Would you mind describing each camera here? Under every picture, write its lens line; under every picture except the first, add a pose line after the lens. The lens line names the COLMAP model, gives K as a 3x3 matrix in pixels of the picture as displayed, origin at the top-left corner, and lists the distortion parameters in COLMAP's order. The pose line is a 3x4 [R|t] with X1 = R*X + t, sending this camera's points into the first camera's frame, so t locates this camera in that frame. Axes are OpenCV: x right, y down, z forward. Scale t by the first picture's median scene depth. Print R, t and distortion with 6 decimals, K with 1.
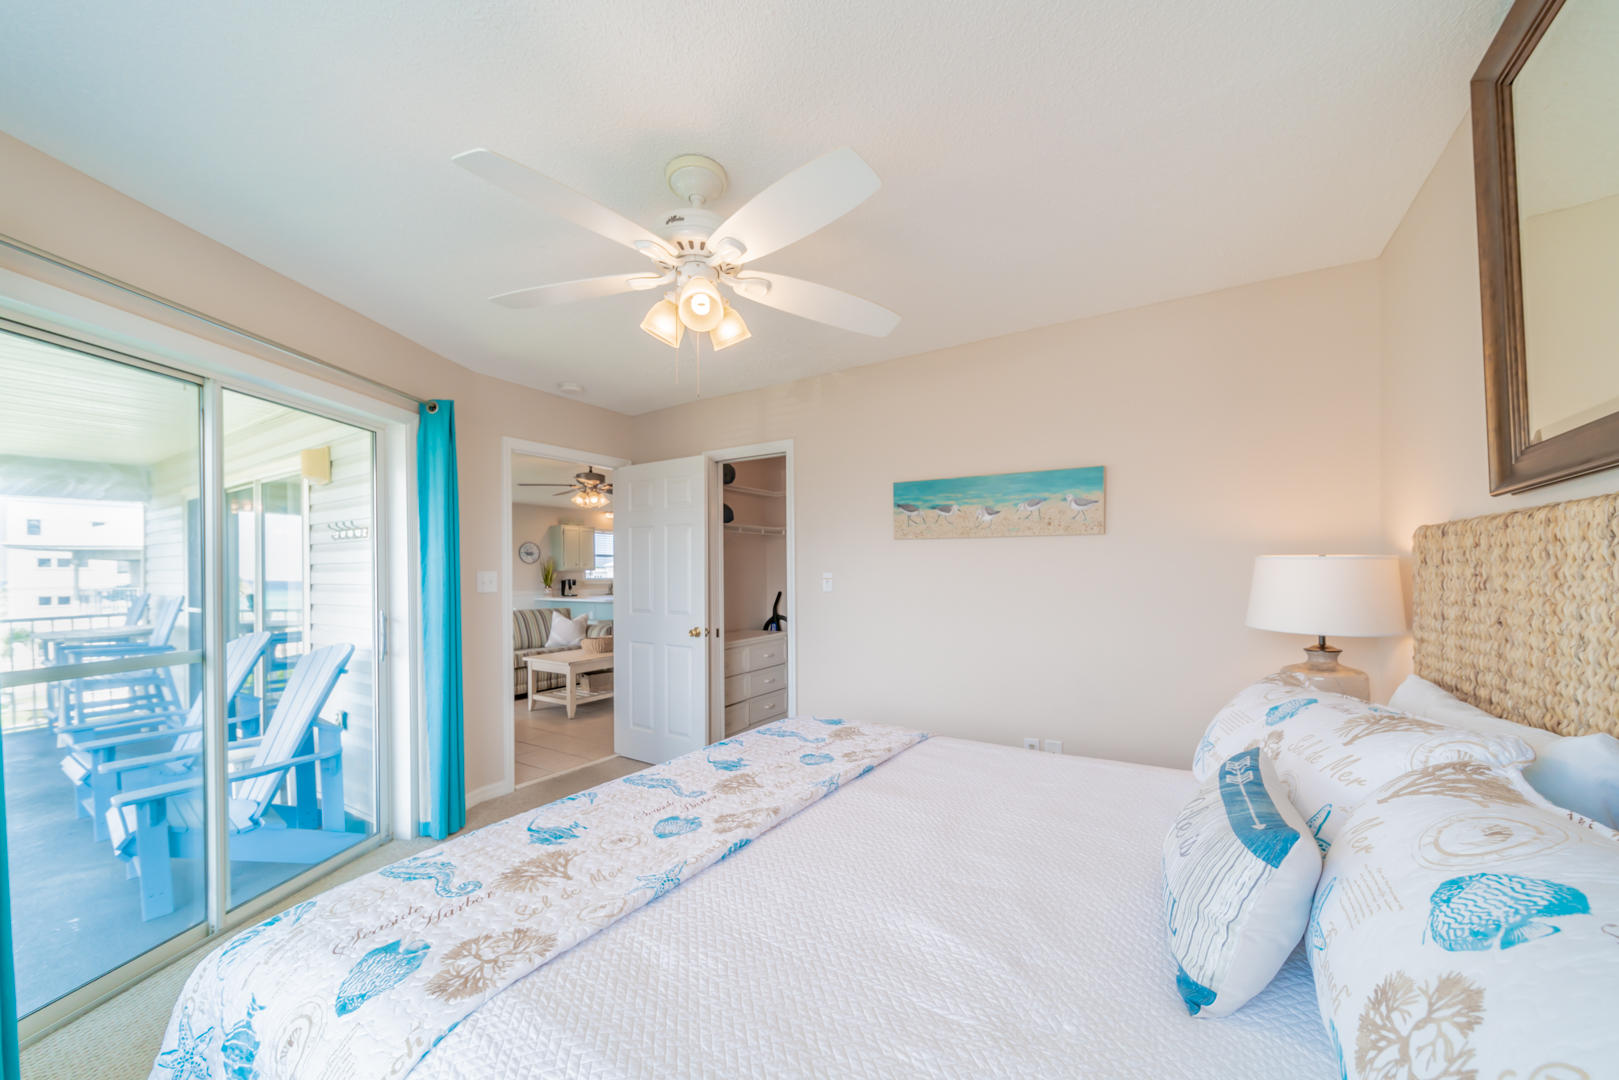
lens RADIAL K [[583.7, 0, 807.1], [0, 583.7, 568.5], [0, 0, 1]] dist [-0.001306, -0.001326]
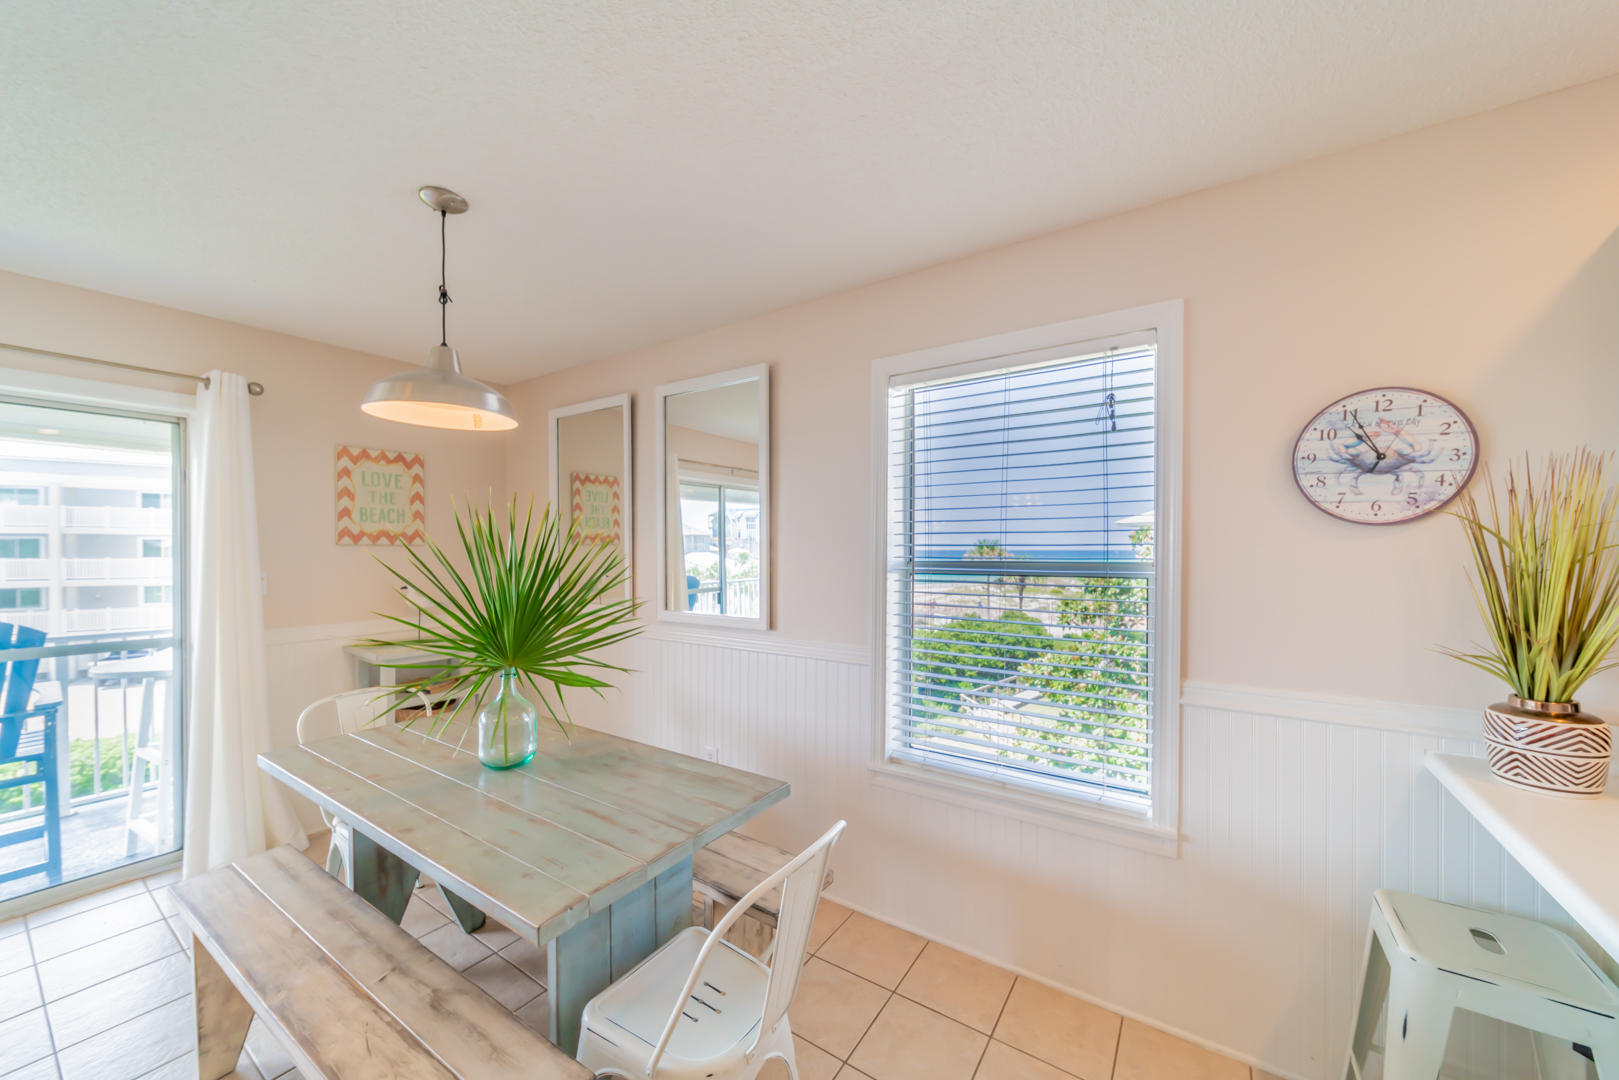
lens RADIAL K [[583.7, 0, 812.4], [0, 583.7, 553.1], [0, 0, 1]] dist [-0.001306, -0.001326]
pose [[-0.036318, 0.015975, -0.999213, -0.306493], [0.007751, 0.999847, 0.015703, -0.004337], [0.999310, -0.007175, -0.036436, 0.829202]]
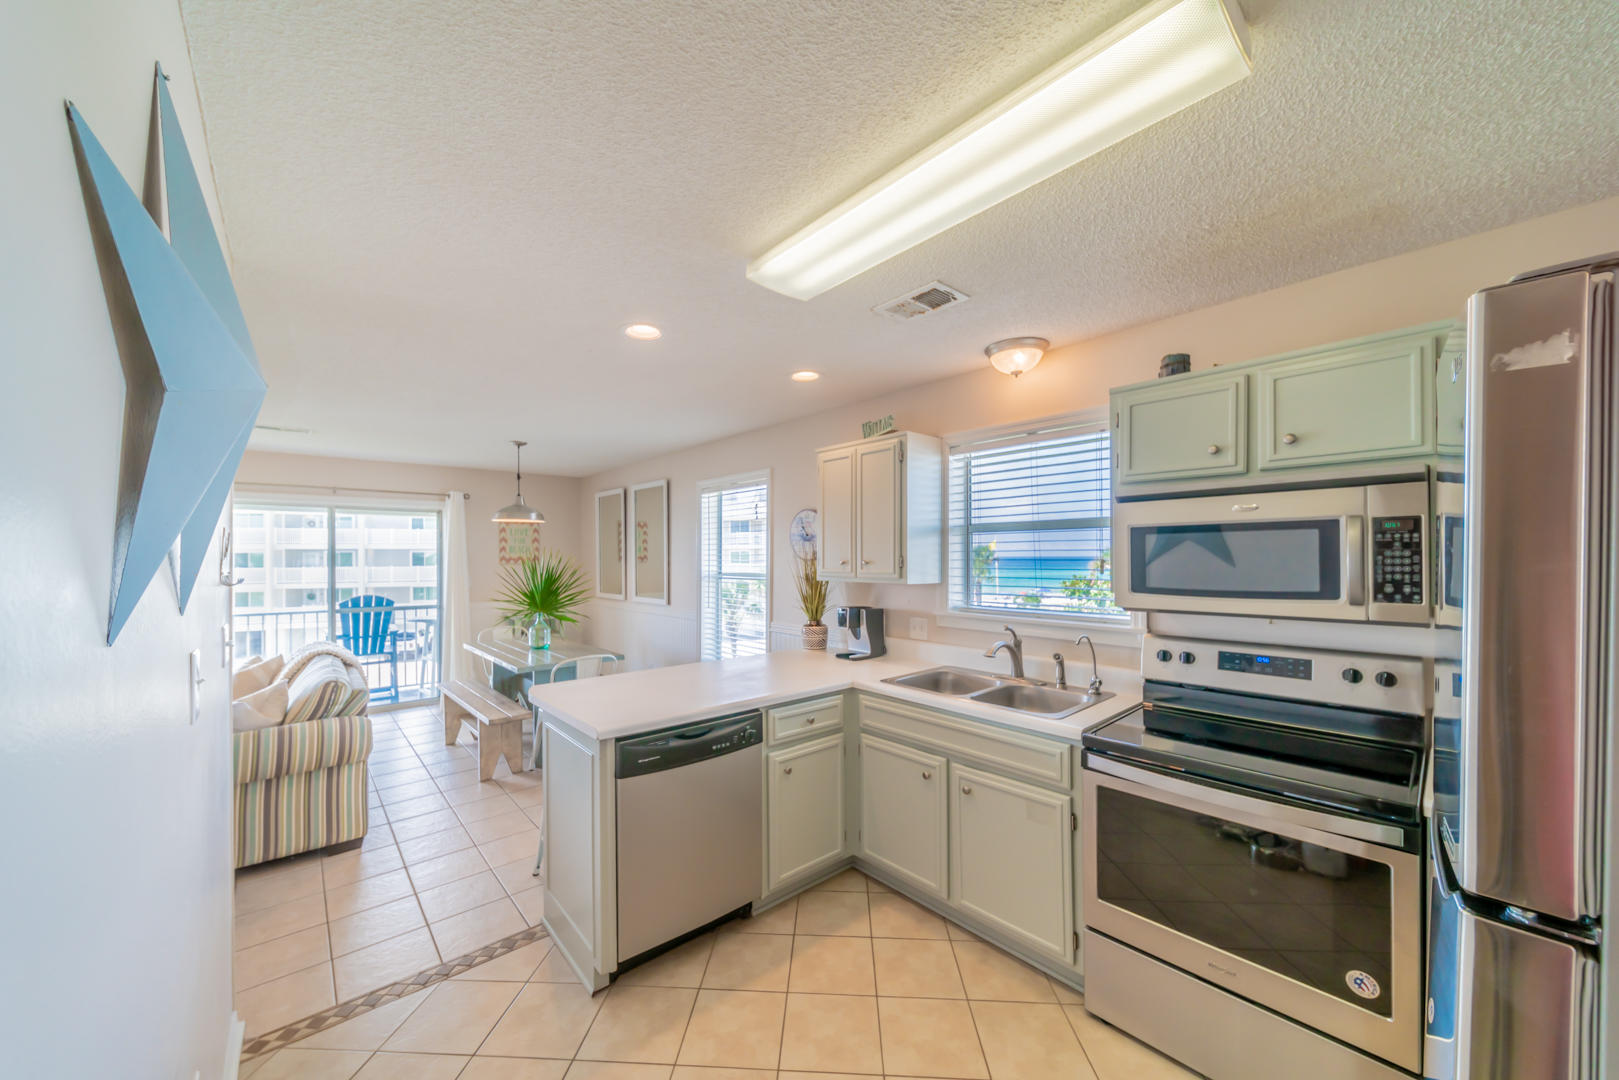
lens RADIAL K [[583.7, 0, 817.2], [0, 583.7, 557.1], [0, 0, 1]] dist [-0.001306, -0.001326]
pose [[-0.278724, 0.009713, -0.960322, -0.082329], [0.012967, 0.999896, 0.006350, -0.012849], [0.960284, -0.010683, -0.278821, 1.084631]]
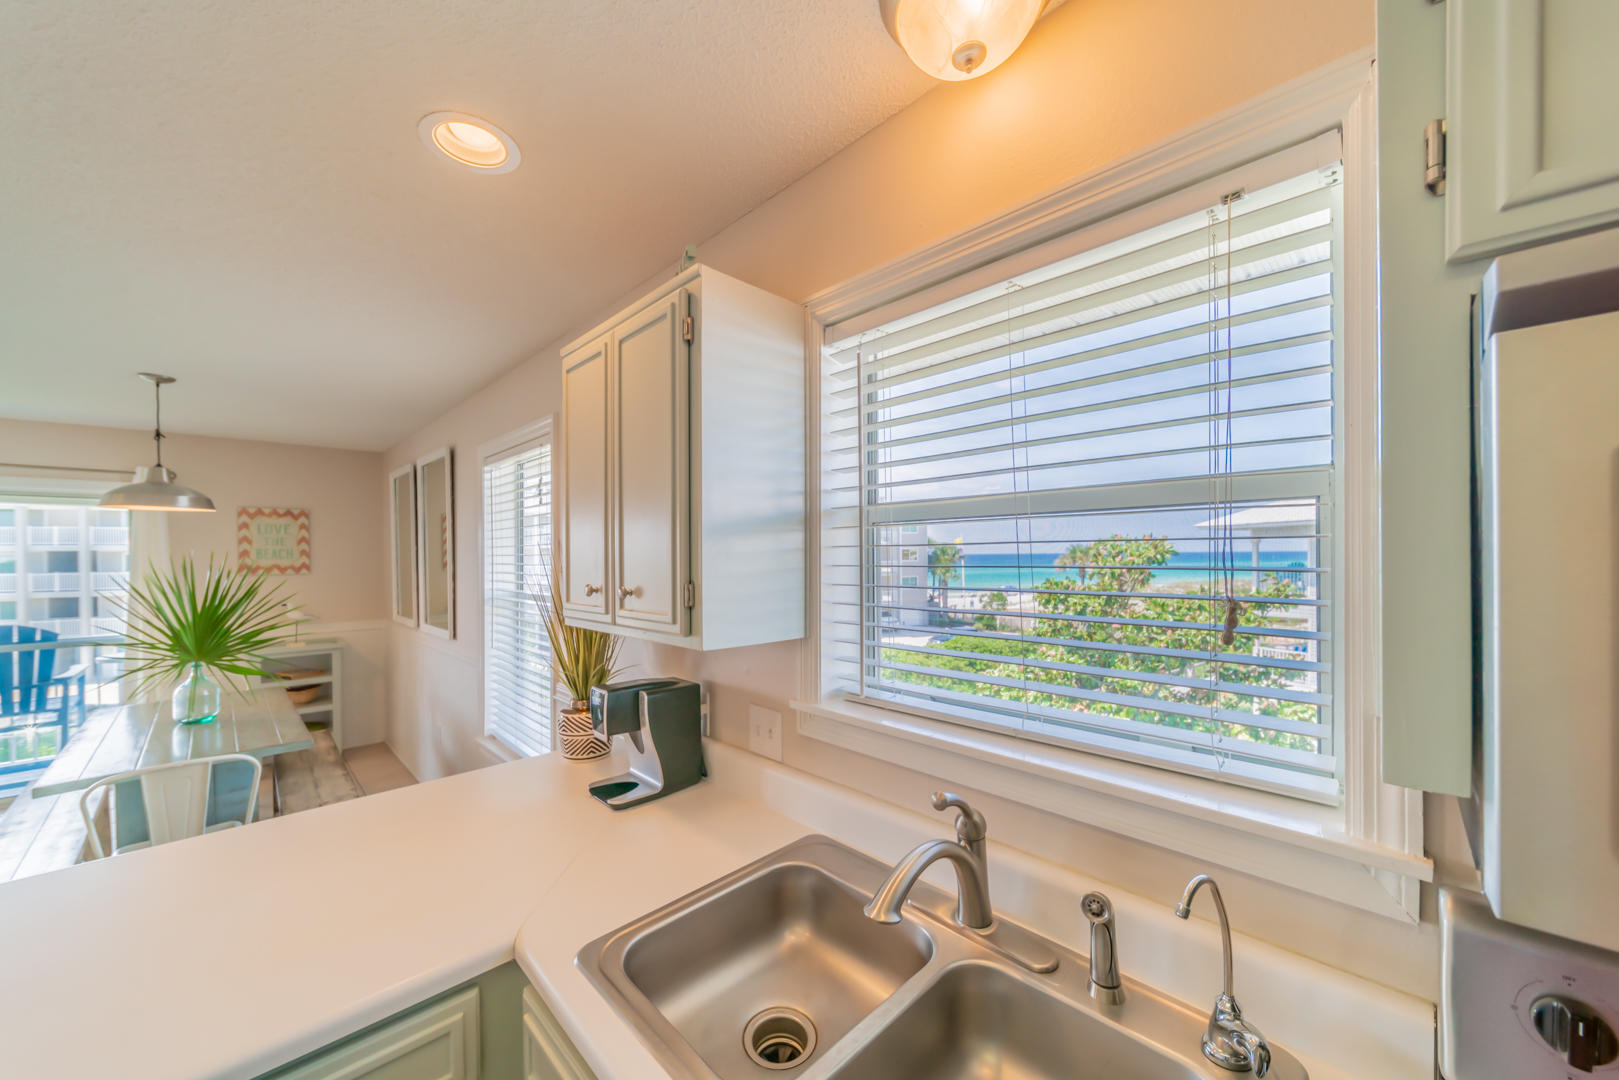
lens RADIAL K [[583.7, 0, 820.5], [0, 583.7, 559.9], [0, 0, 1]] dist [-0.001306, -0.001326]
pose [[-0.223395, 0.019614, -0.974531, -0.270369], [0.018103, 0.999709, 0.015971, -0.016560], [0.974560, -0.014074, -0.223685, 1.095556]]
